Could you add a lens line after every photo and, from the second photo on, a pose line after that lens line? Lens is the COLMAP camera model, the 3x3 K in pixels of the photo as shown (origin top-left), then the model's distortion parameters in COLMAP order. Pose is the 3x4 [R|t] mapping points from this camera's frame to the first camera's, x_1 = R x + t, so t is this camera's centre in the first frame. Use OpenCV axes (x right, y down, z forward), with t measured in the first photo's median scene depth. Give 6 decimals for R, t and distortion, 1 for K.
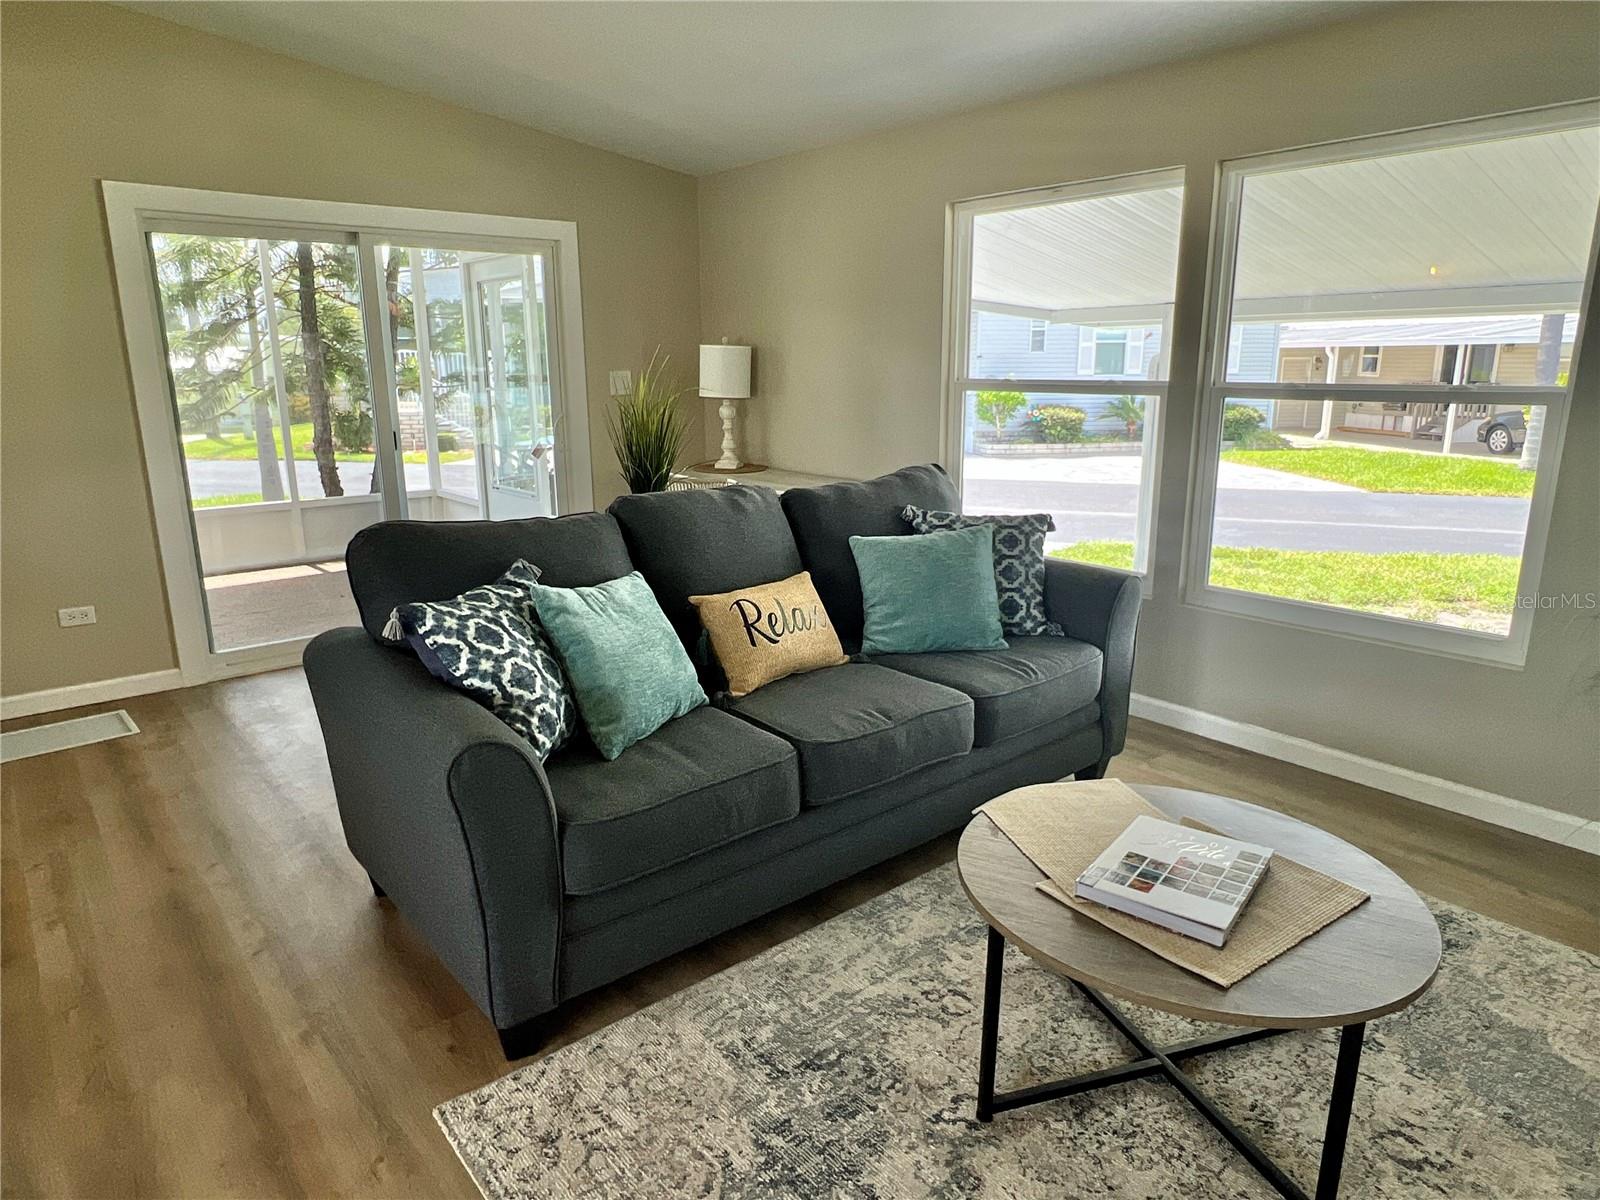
lens RADIAL K [[973.9, 0, 797.1], [0, 973.9, 594.5], [0, 0, 1]] dist [-0.001295, -0.000743]
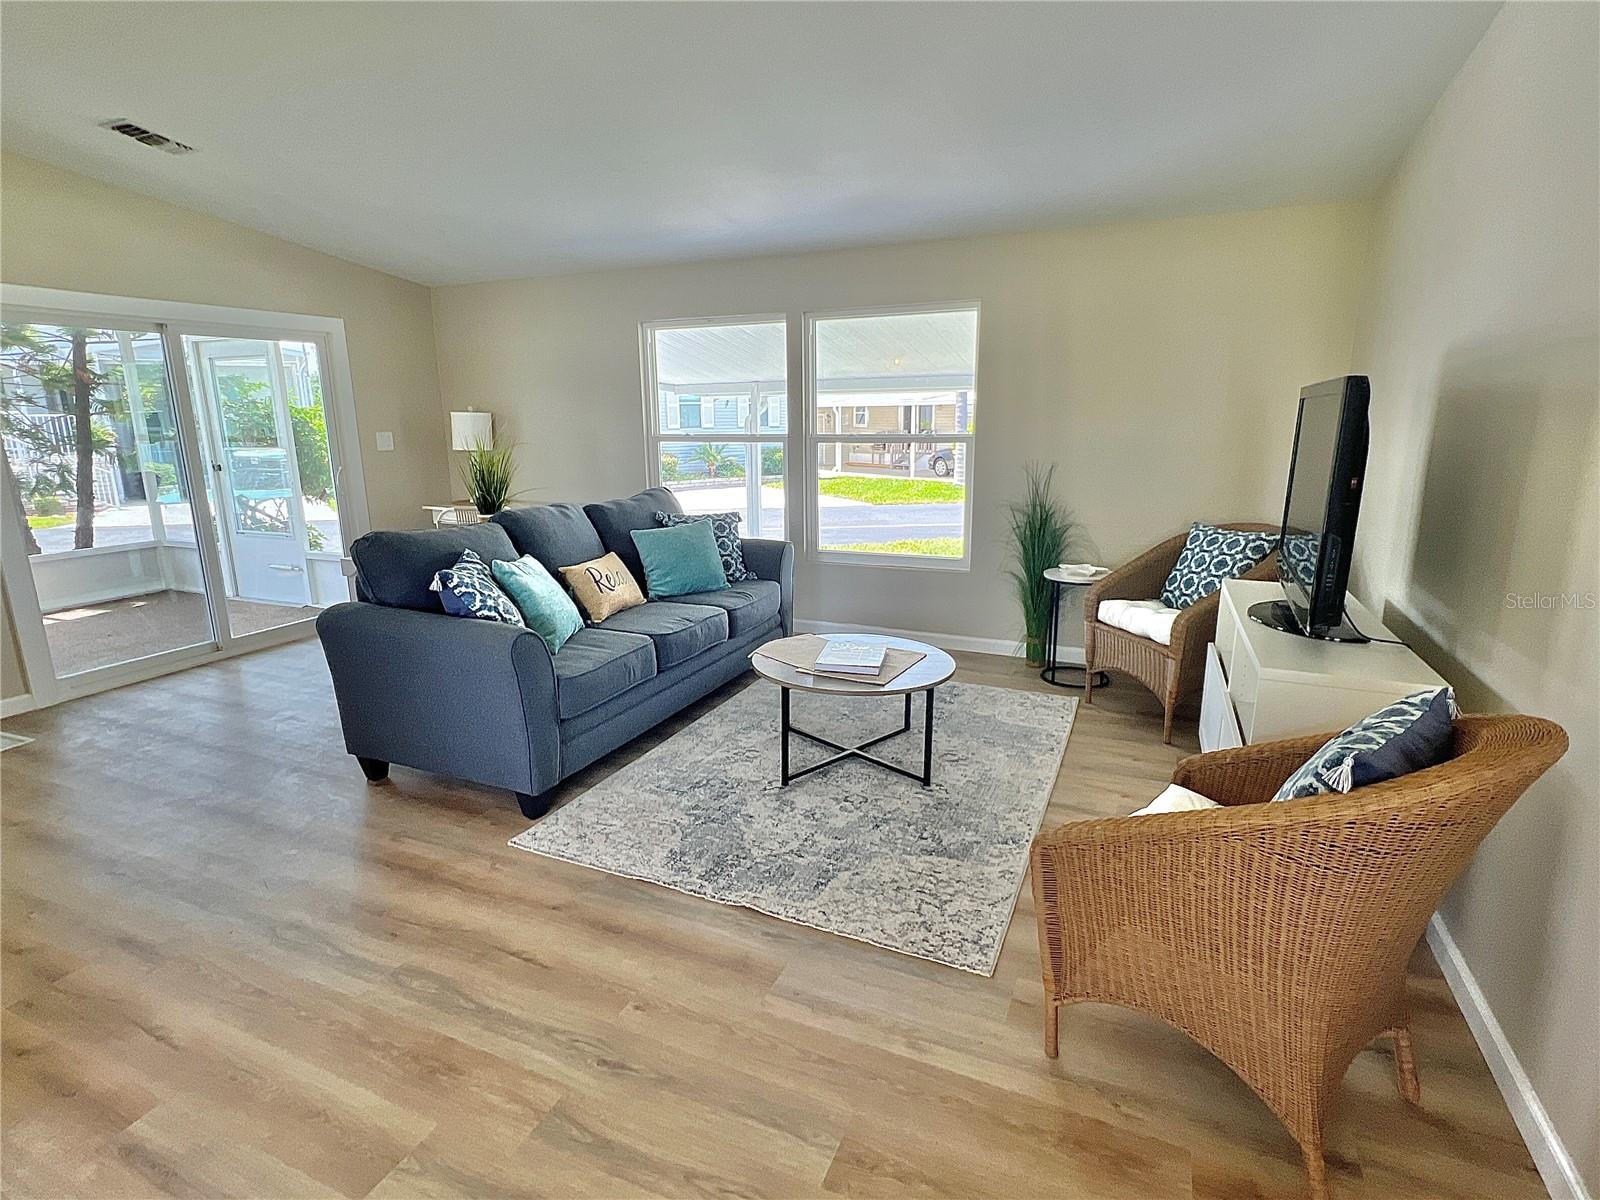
lens RADIAL K [[810.8, 0, 795.9], [0, 810.8, 596.4], [0, 0, 1]] dist [-0.003037, -0.000895]
pose [[0.901404, -0.099711, 0.421341, -0.285087], [0.107179, 0.994222, 0.005988, 0.073064], [-0.419503, 0.039761, 0.906883, -0.362323]]
